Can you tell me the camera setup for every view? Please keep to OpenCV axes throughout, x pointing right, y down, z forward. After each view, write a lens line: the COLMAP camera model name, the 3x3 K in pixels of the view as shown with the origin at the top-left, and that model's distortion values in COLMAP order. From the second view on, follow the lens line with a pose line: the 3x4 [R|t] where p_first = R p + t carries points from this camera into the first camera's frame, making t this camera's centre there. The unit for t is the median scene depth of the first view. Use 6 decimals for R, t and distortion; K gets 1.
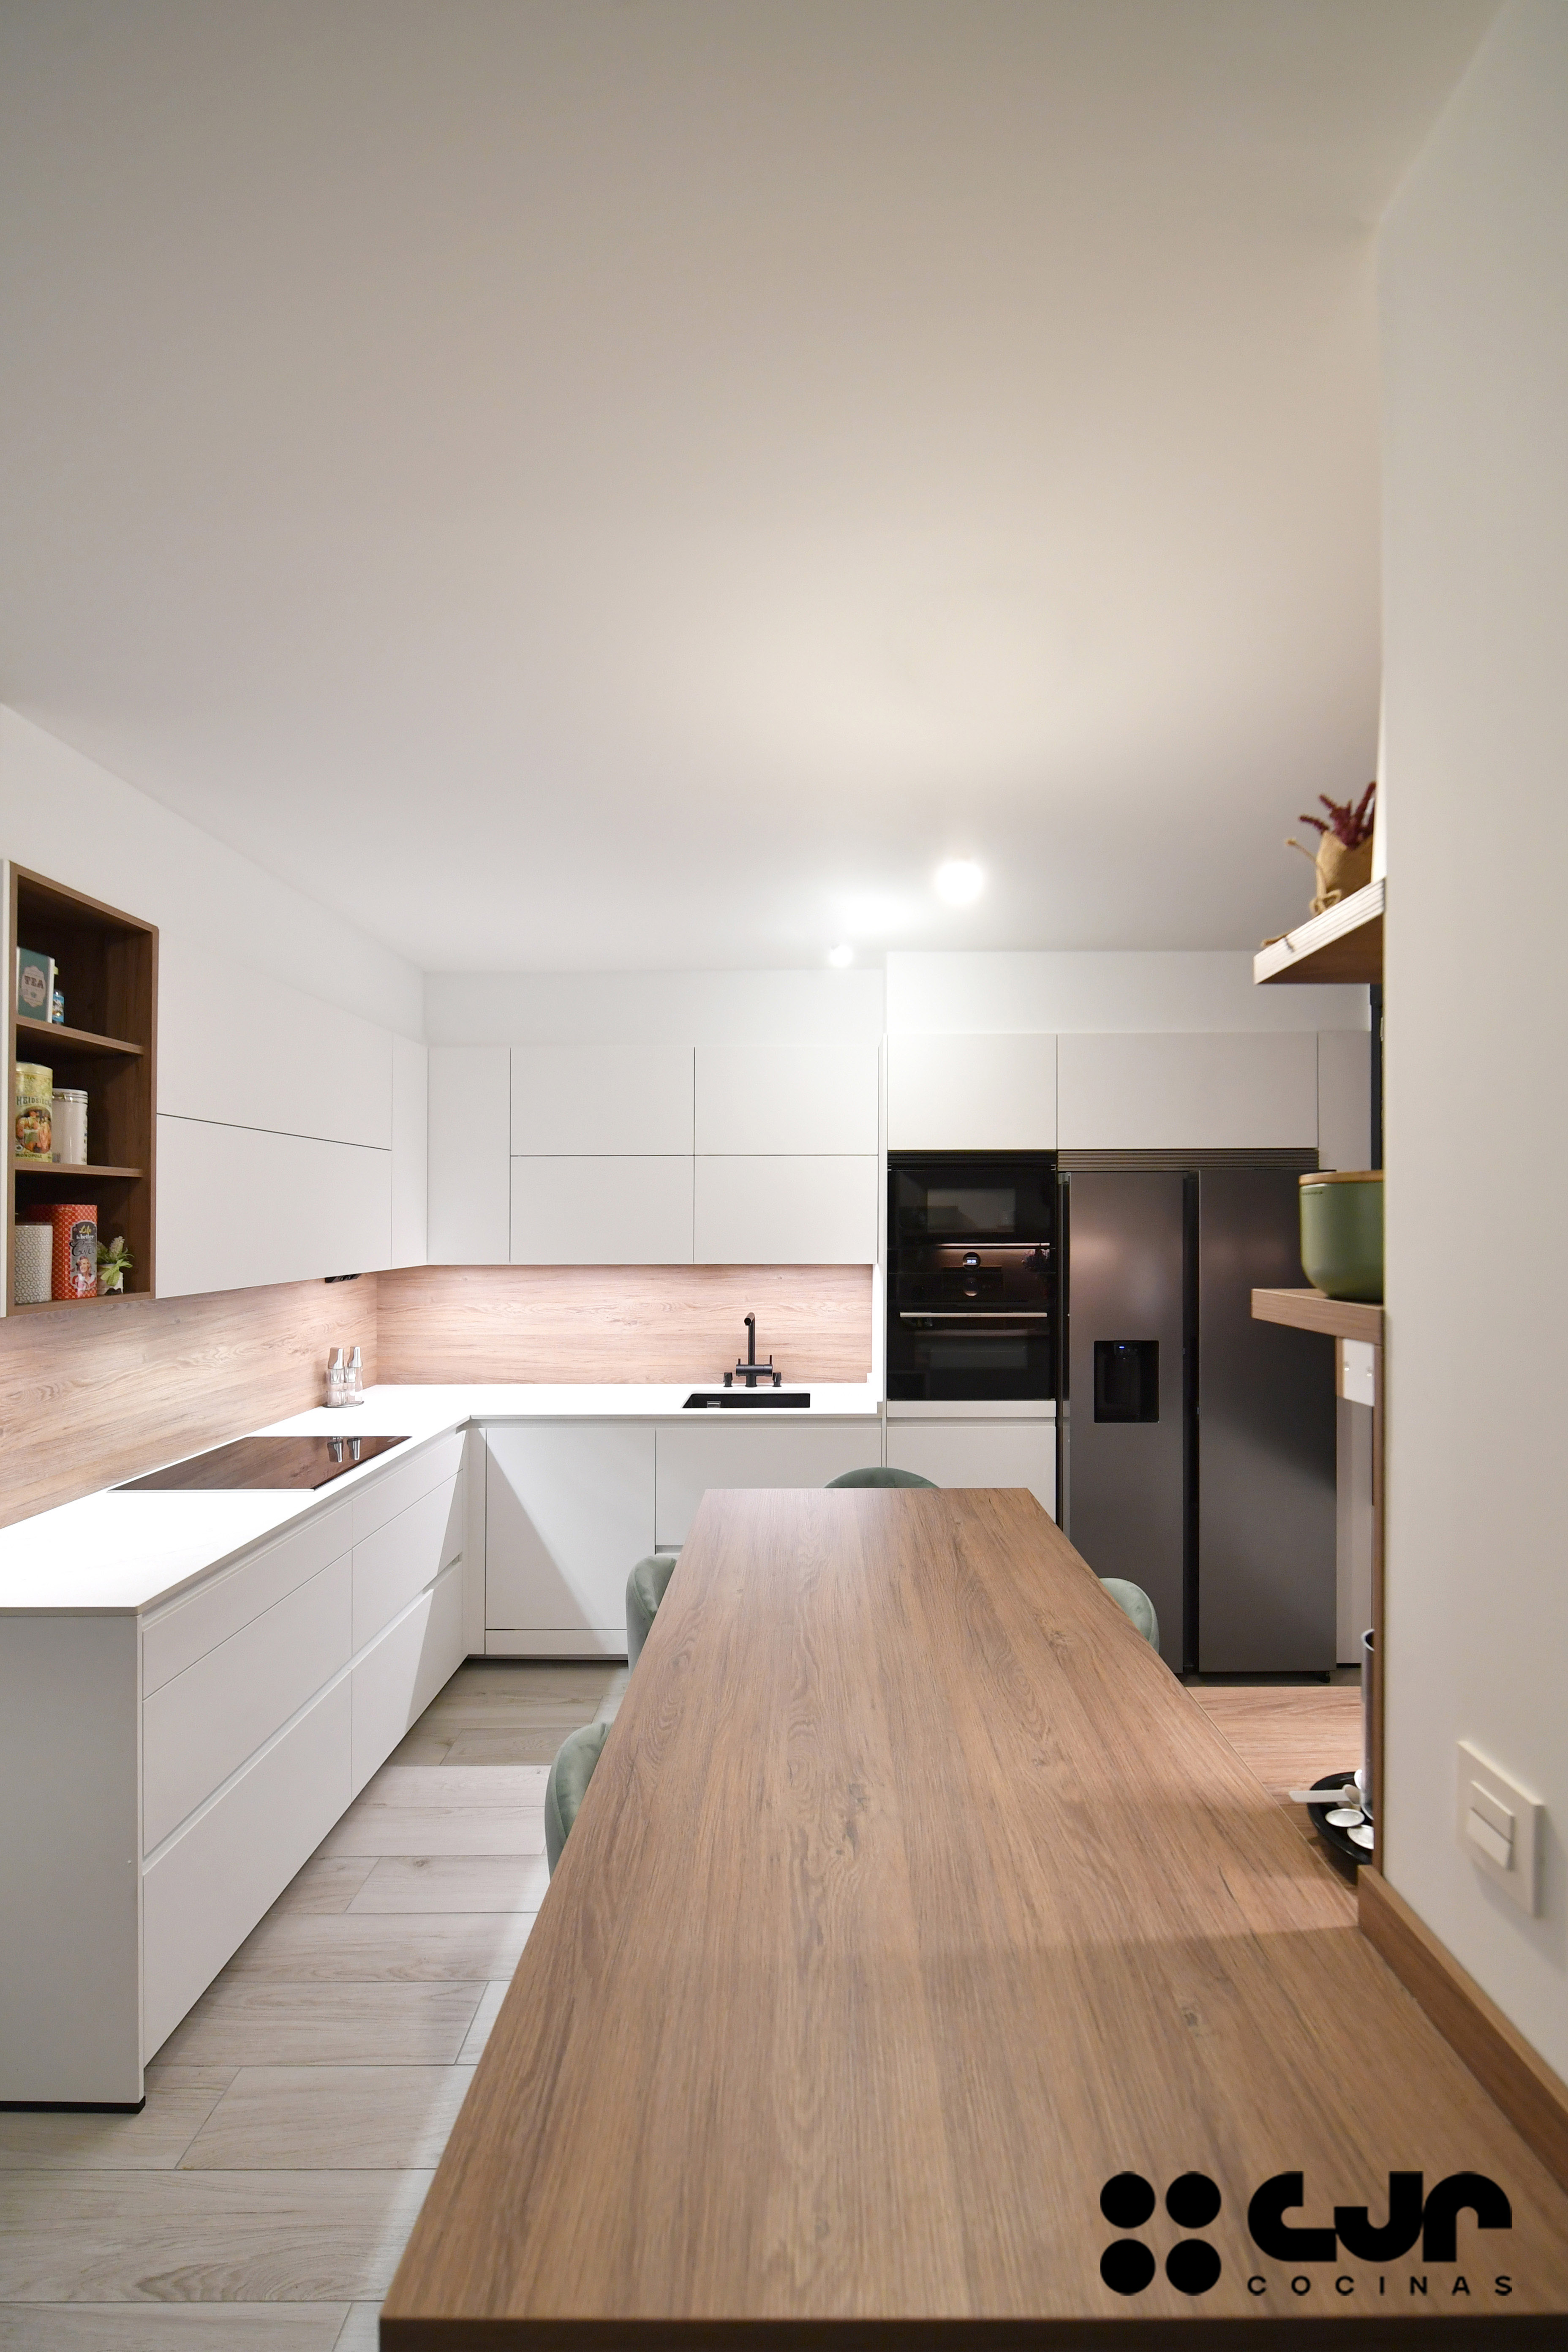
lens RADIAL K [[945.6, 0, 810.1], [0, 945.6, 1226.7], [0, 0, 1]] dist [0.005497, -0.003960]
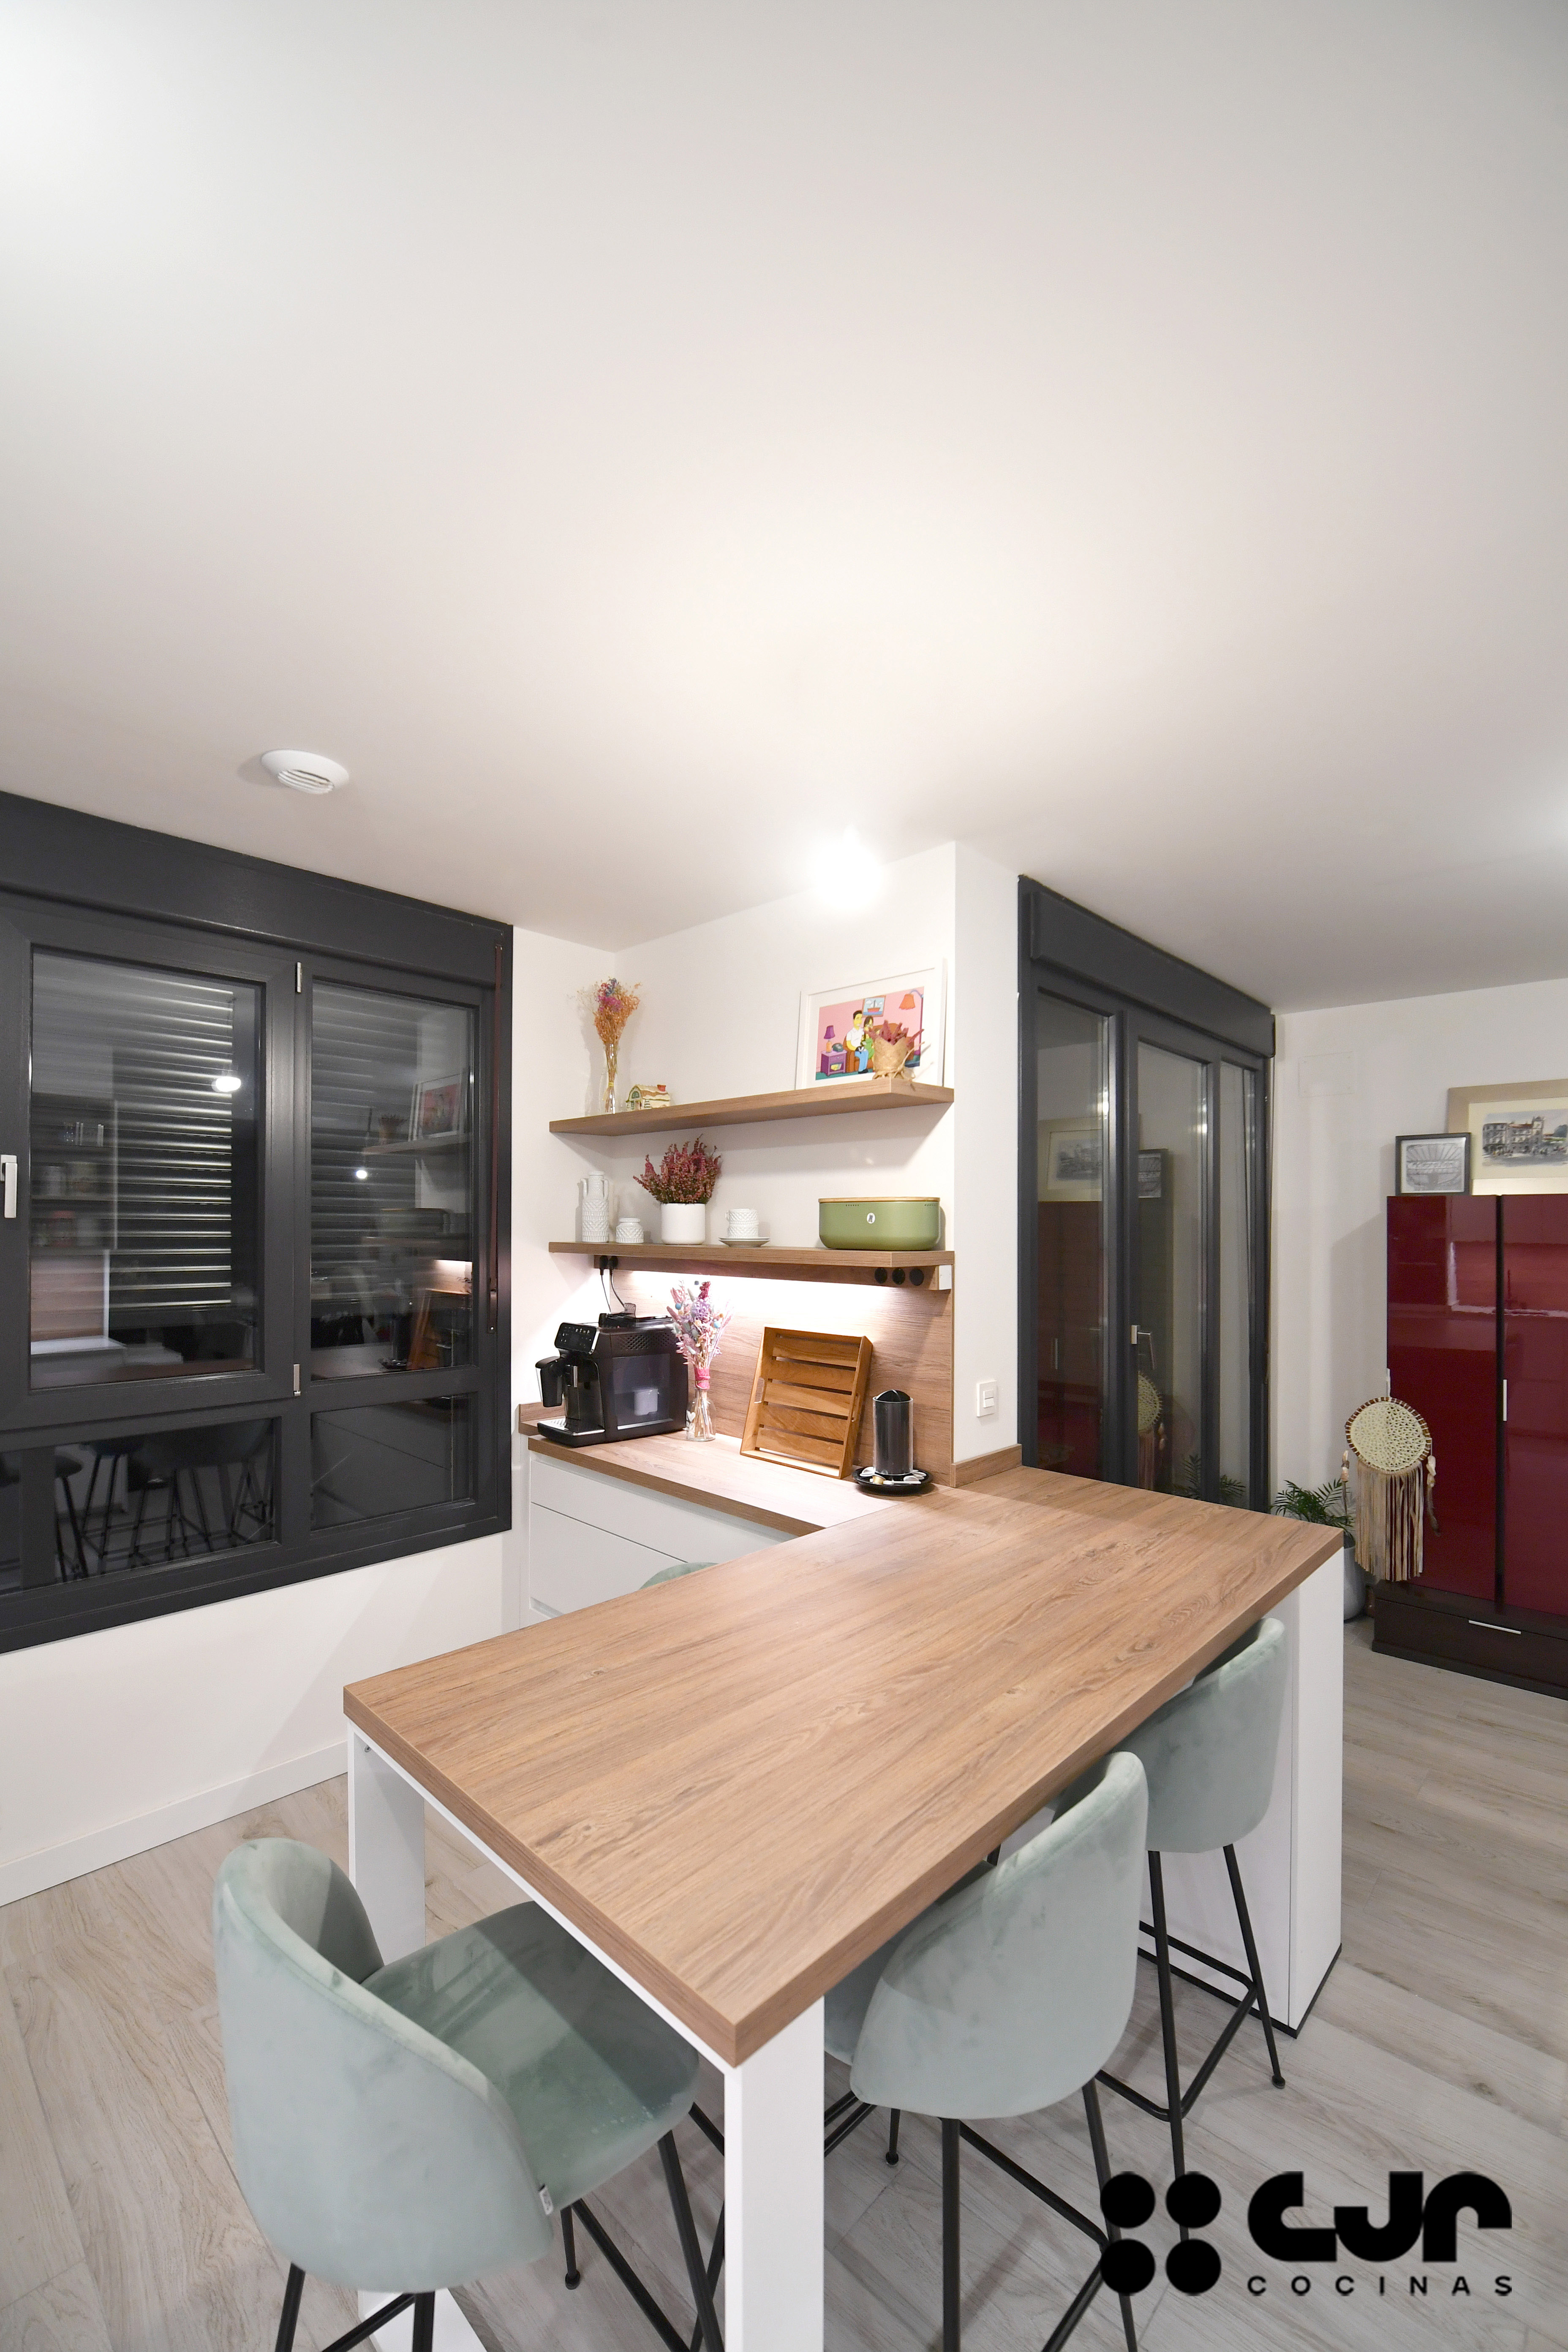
lens RADIAL K [[945.6, 0, 770.8], [0, 945.6, 1232.9], [0, 0, 1]] dist [0.005497, -0.003960]
pose [[-0.708711, -0.000492, 0.705498, -0.238482], [0.003025, 0.999988, 0.003737, 0.002982], [-0.705492, 0.004782, -0.708702, 0.835313]]
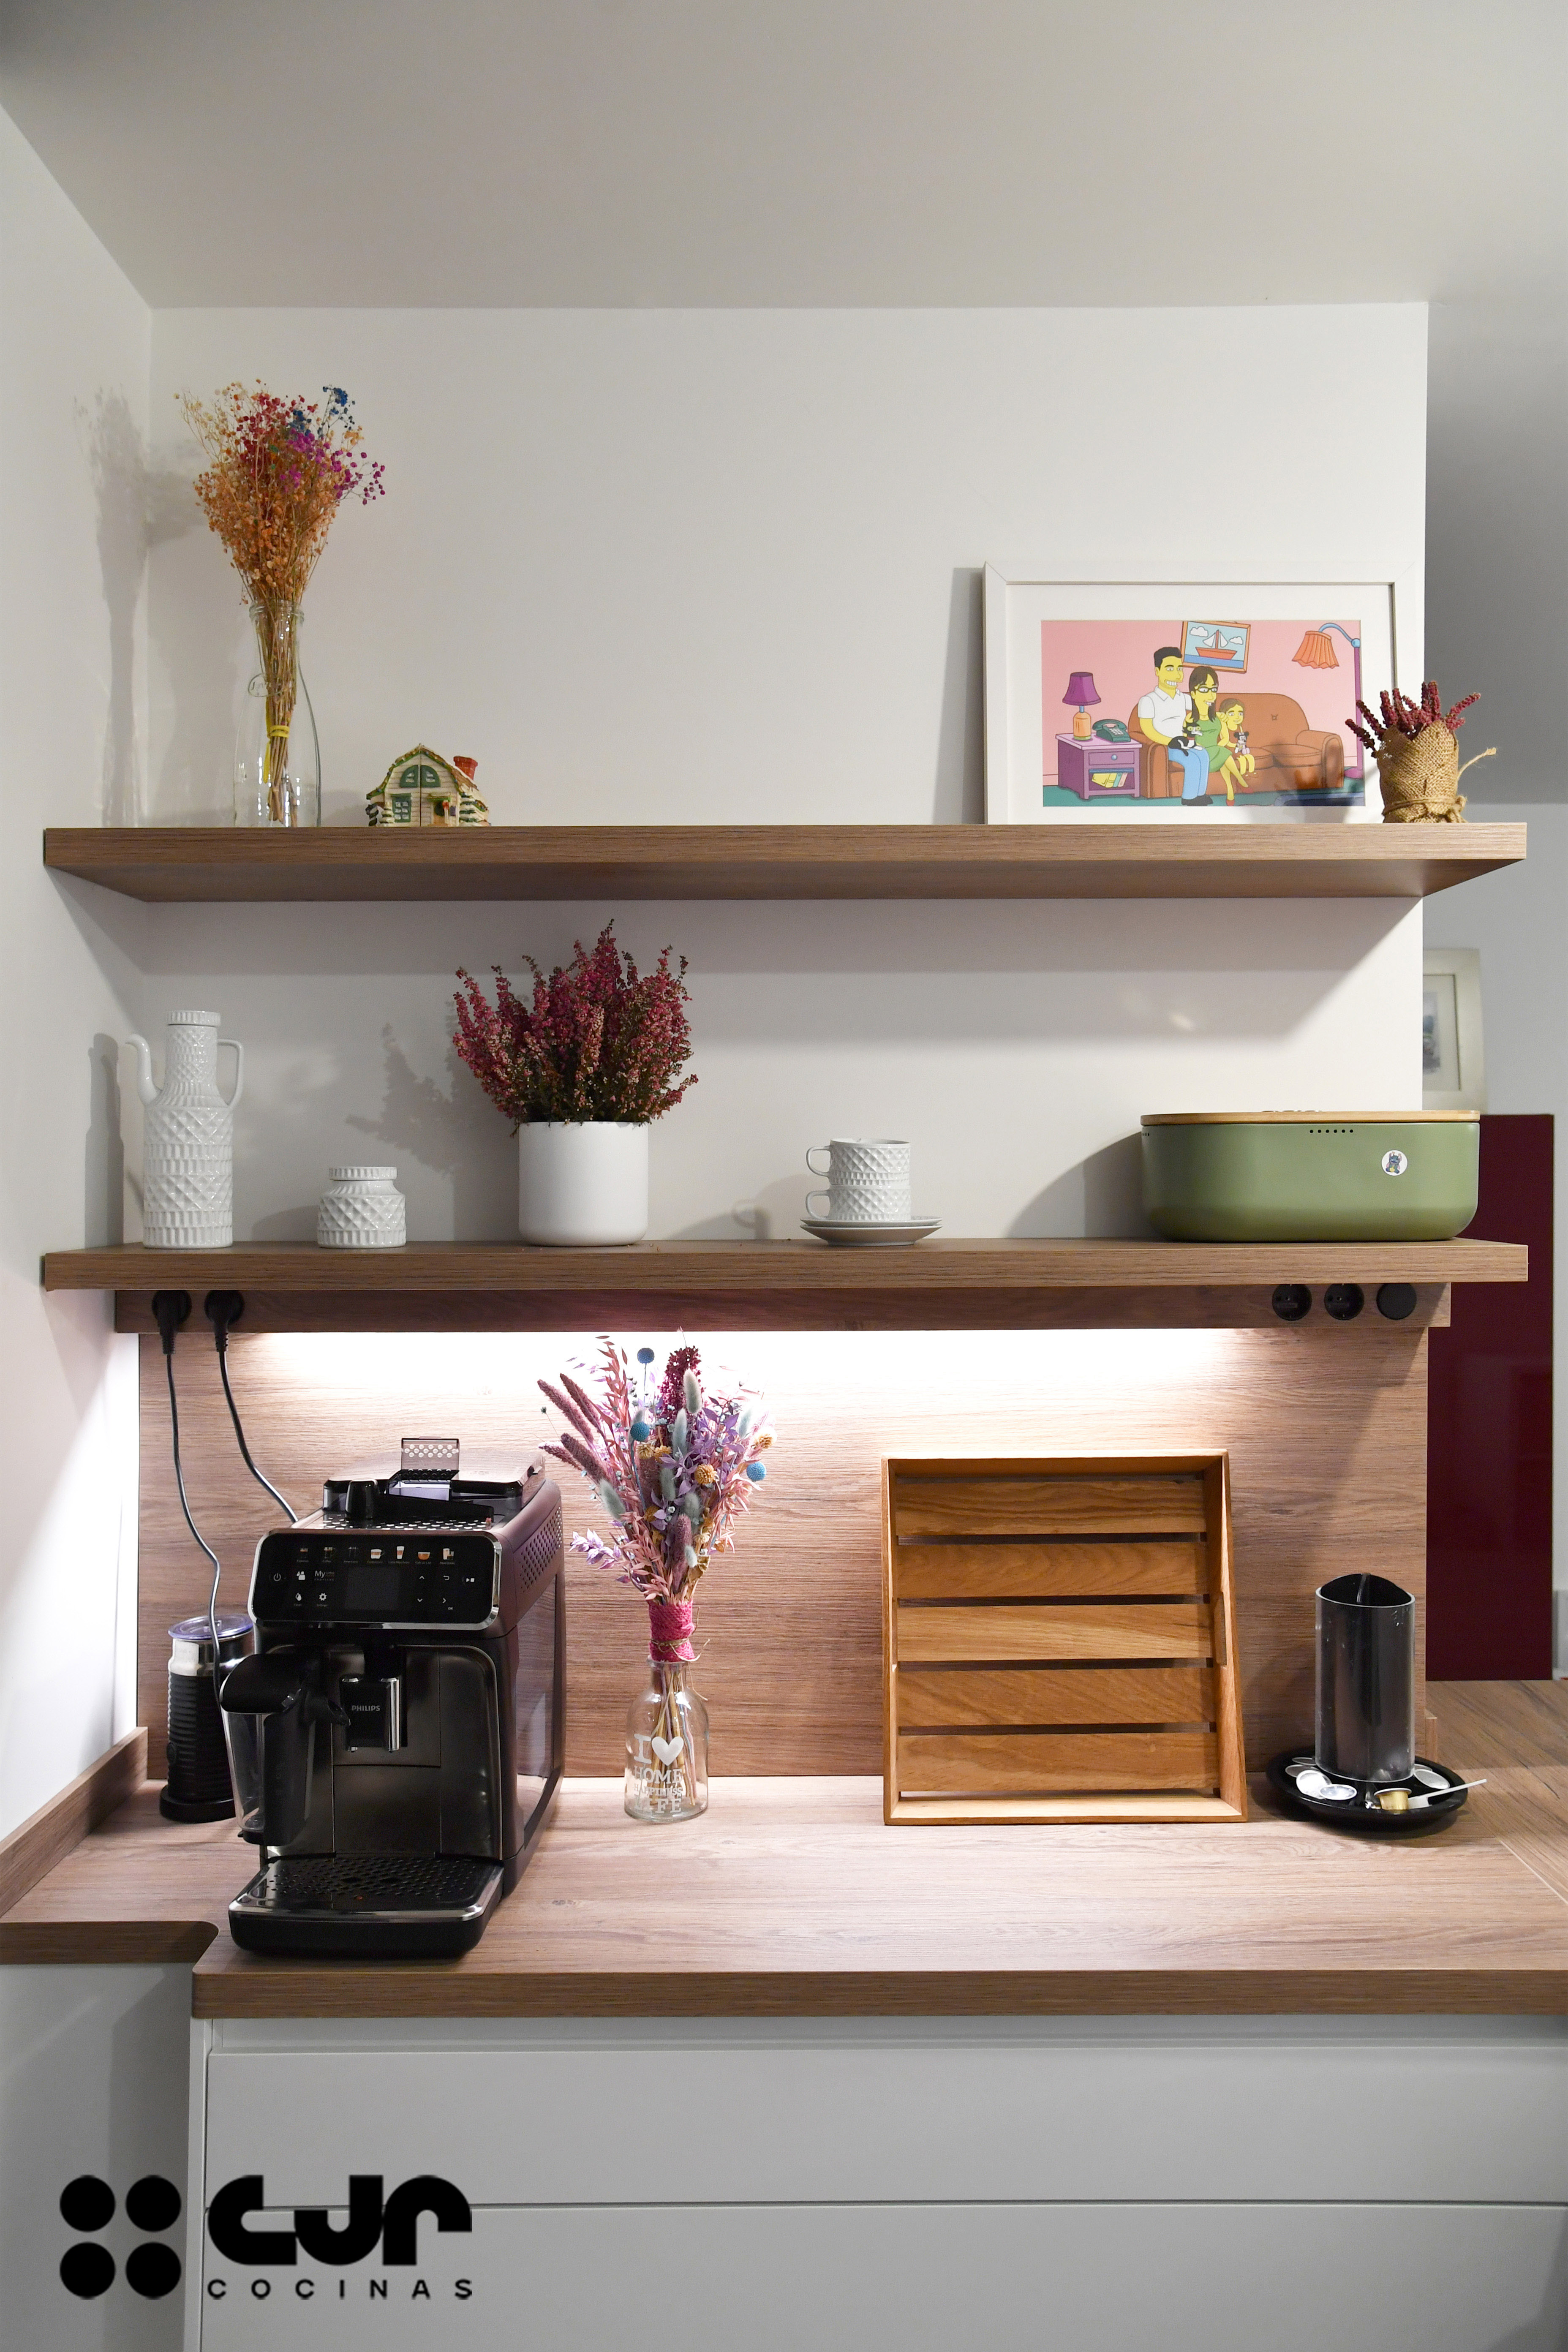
lens RADIAL K [[1669.5, 0, 775.3], [0, 1669.5, 1192.6], [0, 0, 1]] dist [-0.024439, 0.013820]
pose [[-0.999808, 0.011121, 0.016111, 0.351465], [0.011314, 0.999865, 0.011944, -0.004033], [-0.015976, 0.012124, -0.999799, 0.788832]]
